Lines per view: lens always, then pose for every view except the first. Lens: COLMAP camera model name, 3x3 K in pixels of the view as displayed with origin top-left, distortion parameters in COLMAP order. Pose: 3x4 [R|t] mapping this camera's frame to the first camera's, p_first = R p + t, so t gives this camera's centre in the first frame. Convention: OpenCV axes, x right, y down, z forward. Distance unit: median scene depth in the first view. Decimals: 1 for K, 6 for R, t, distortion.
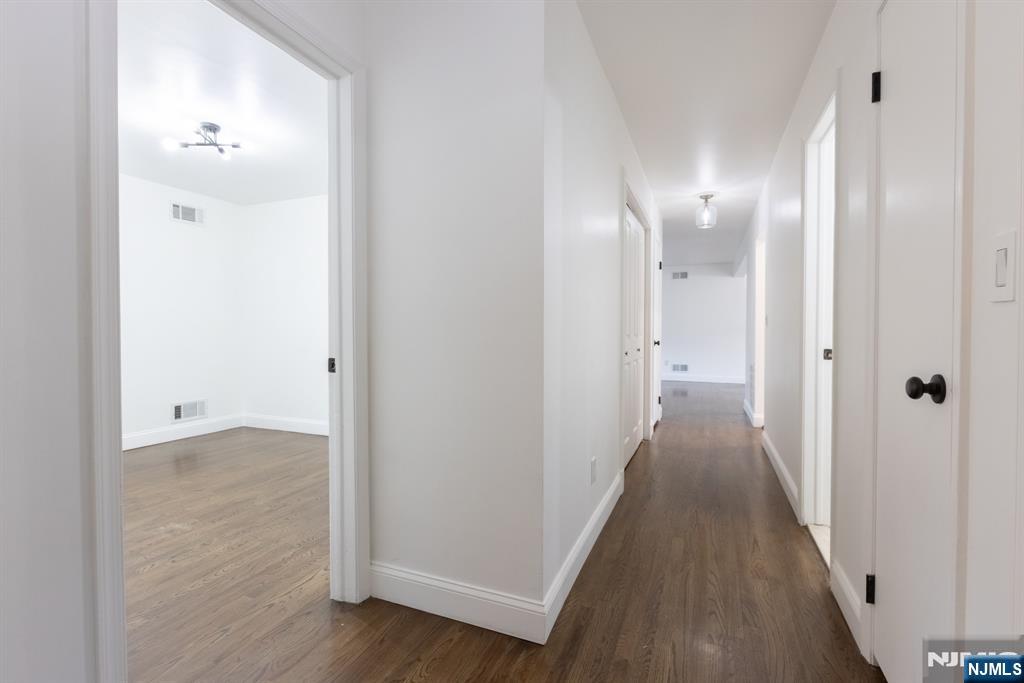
lens RADIAL K [[454.7, 0, 512.3], [0, 454.7, 337.1], [0, 0, 1]] dist [0.000700, 0.000513]
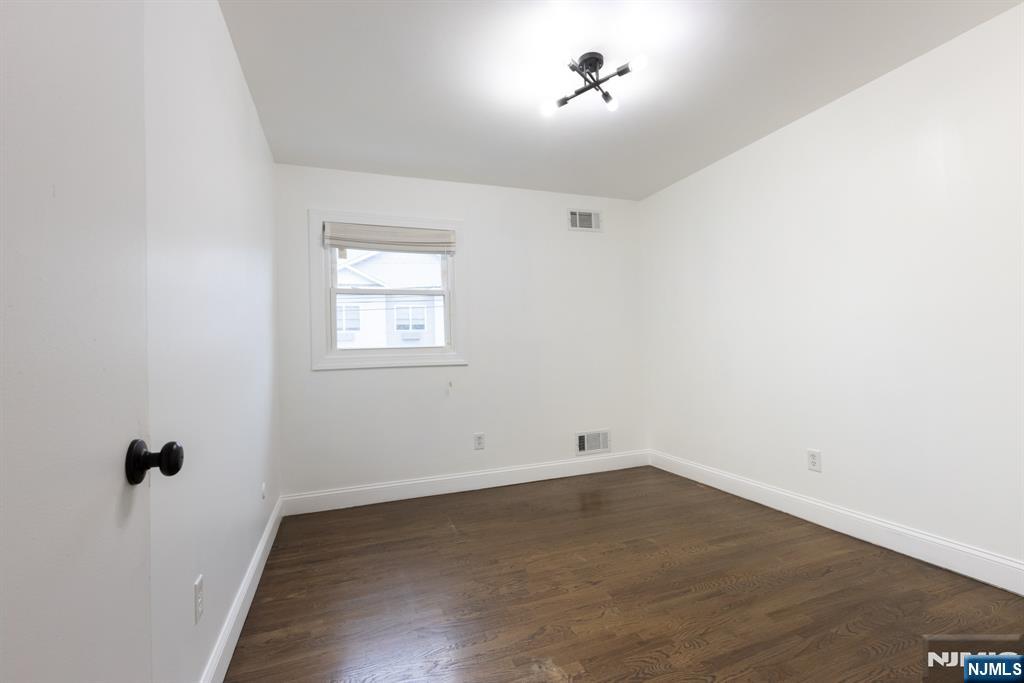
lens RADIAL K [[454.7, 0, 512.3], [0, 454.7, 337.1], [0, 0, 1]] dist [0.000700, 0.000513]
pose [[0.679648, -0.050393, -0.731806, -0.173019], [0.023403, 0.998619, -0.047030, -0.001852], [0.733165, 0.014837, 0.679888, 0.302283]]
